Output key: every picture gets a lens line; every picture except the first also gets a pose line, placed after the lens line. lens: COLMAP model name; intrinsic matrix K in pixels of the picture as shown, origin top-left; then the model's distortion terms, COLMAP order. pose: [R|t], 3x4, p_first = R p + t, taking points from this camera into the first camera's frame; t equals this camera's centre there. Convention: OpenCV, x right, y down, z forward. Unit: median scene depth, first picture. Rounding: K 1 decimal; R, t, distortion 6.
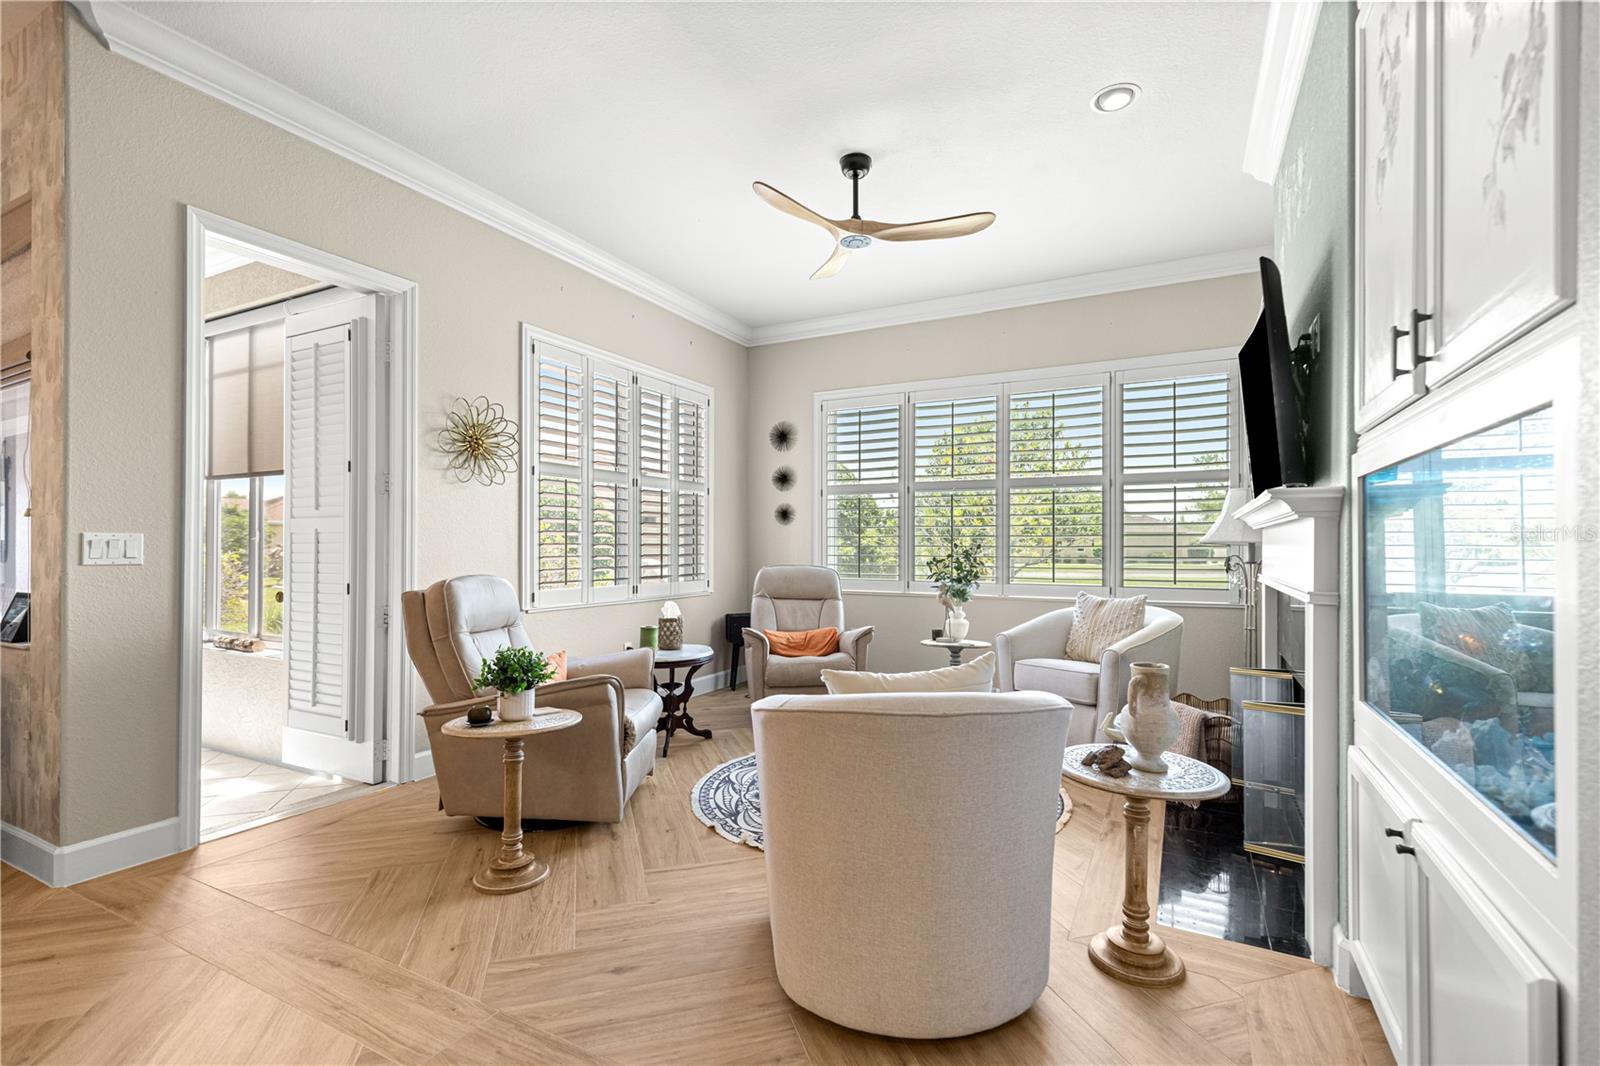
lens RADIAL K [[717.6, 0, 803.0], [0, 717.6, 543.5], [0, 0, 1]] dist [0.003749, 0.000140]
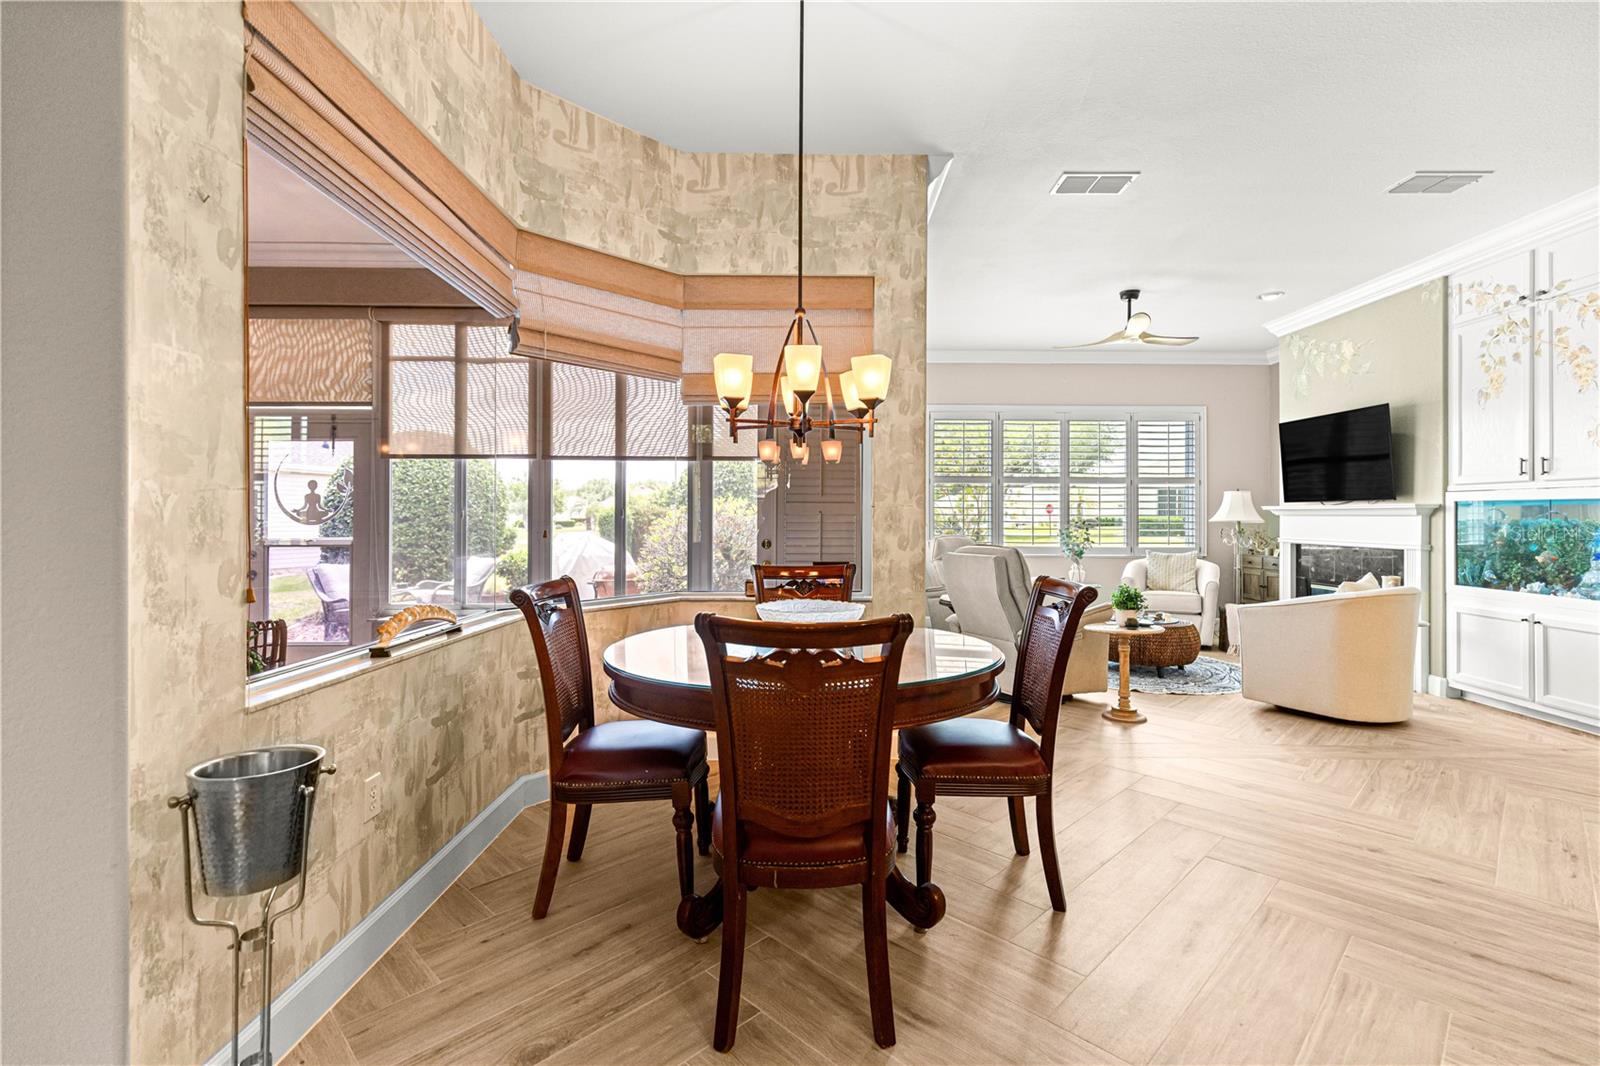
lens RADIAL K [[742.8, 0, 801.4], [0, 742.8, 511.3], [0, 0, 1]] dist [0.002602, 0.000628]
pose [[0.881815, 0.004276, 0.471576, -1.213901], [-0.004216, 0.999990, -0.001184, -0.018776], [-0.471577, -0.000944, 0.881825, -0.135651]]
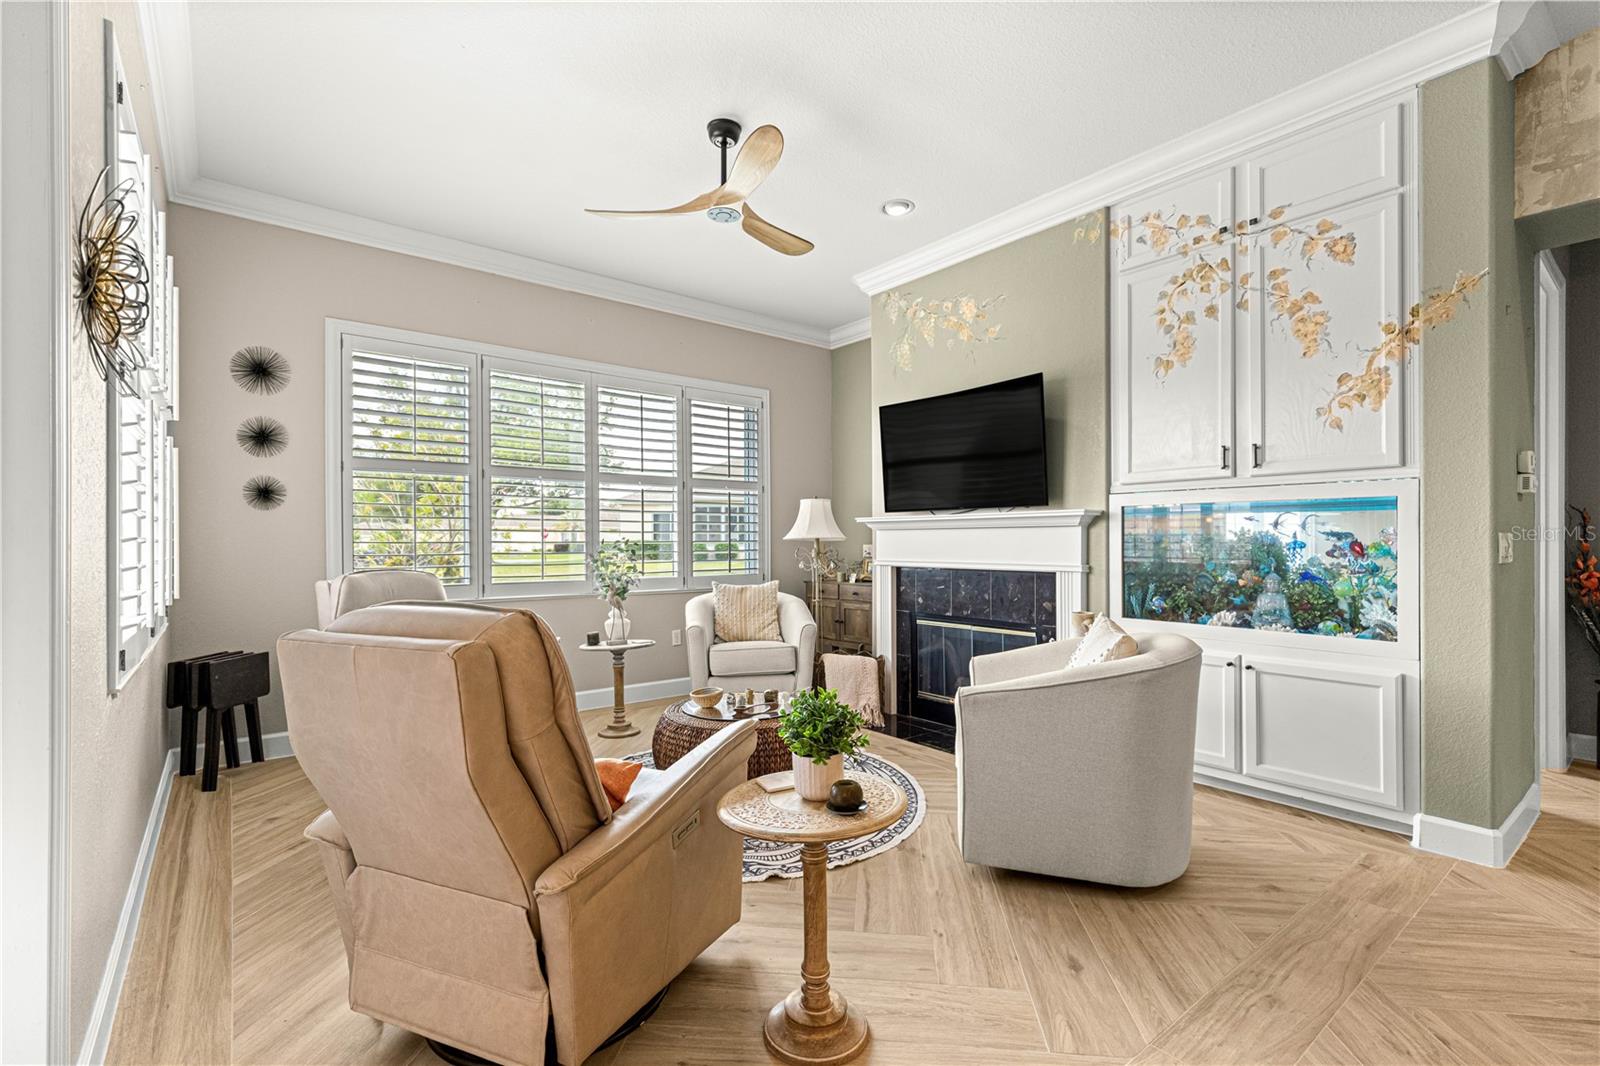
lens RADIAL K [[717.6, 0, 803.0], [0, 717.6, 543.5], [0, 0, 1]] dist [0.003749, 0.000140]
pose [[0.396561, -0.004523, 0.917997, -0.643392], [-0.000969, 0.999985, 0.005345, 0.000504], [-0.918008, -0.003010, 0.396551, 0.464426]]
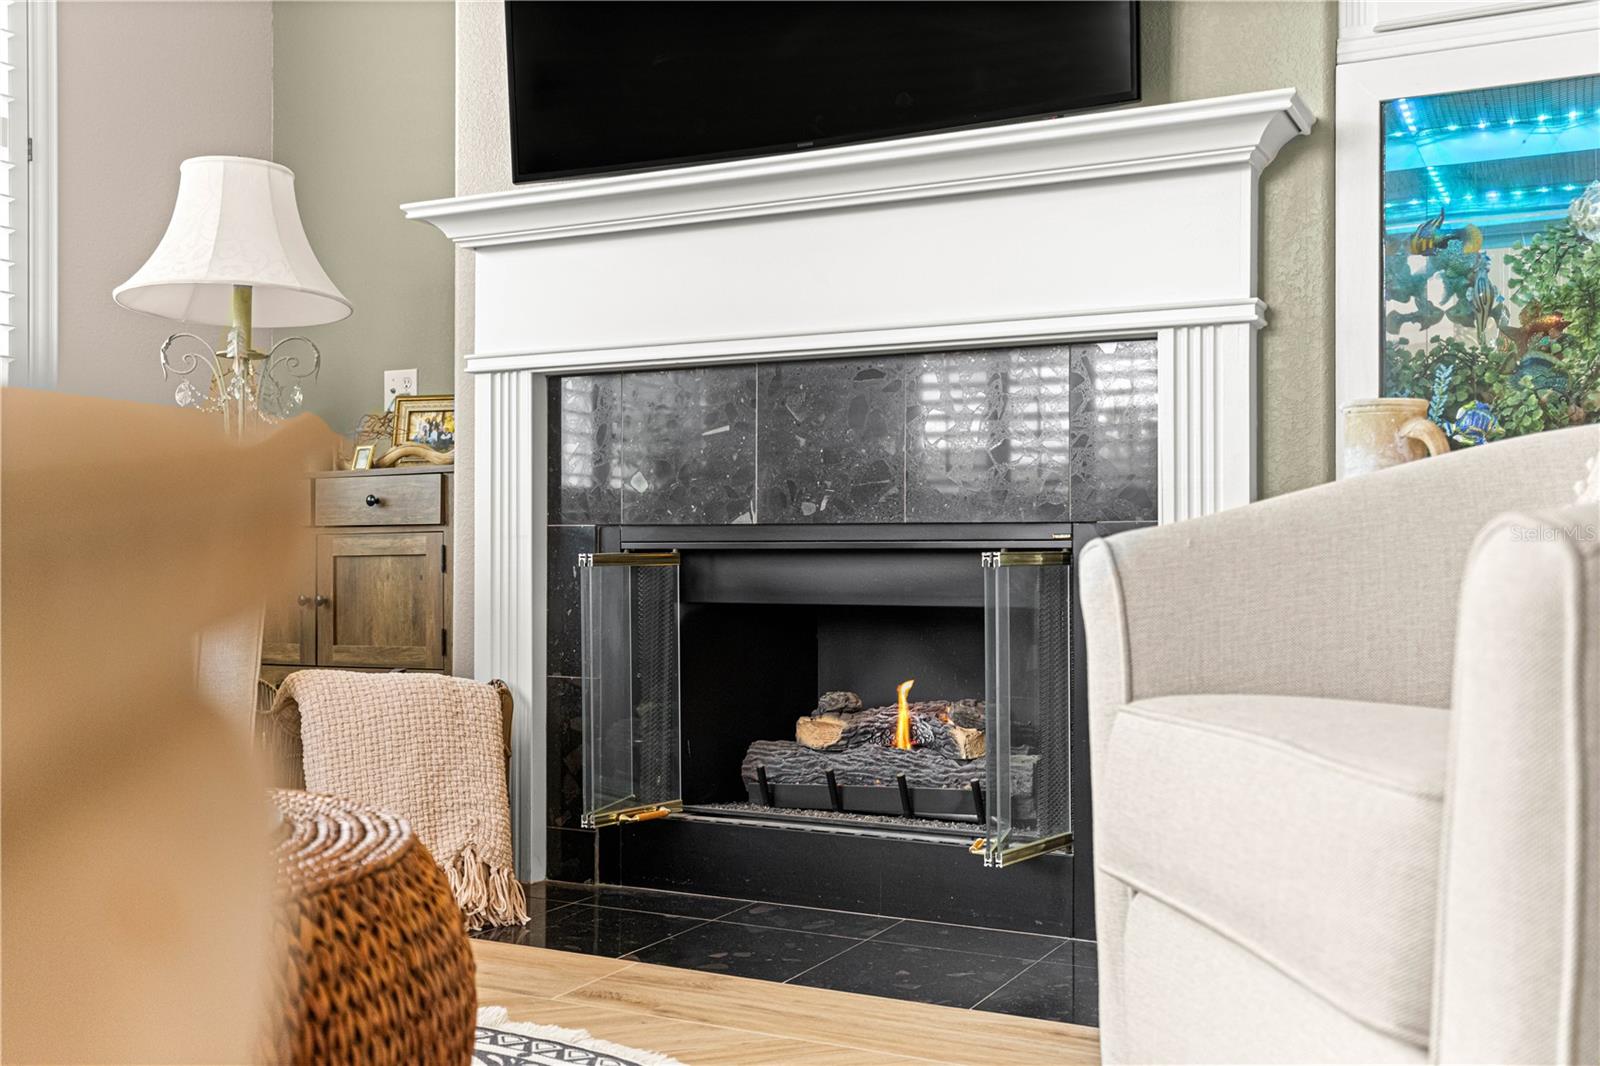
lens RADIAL K [[1529.6, 0, 804.8], [0, 1529.6, 556.2], [0, 0, 1]] dist [0.008183, -0.001235]
pose [[-0.017319, -0.002891, 0.999846, -0.228053], [-0.004998, 0.999984, 0.002805, 0.132155], [-0.999838, -0.004948, -0.017333, 0.685120]]
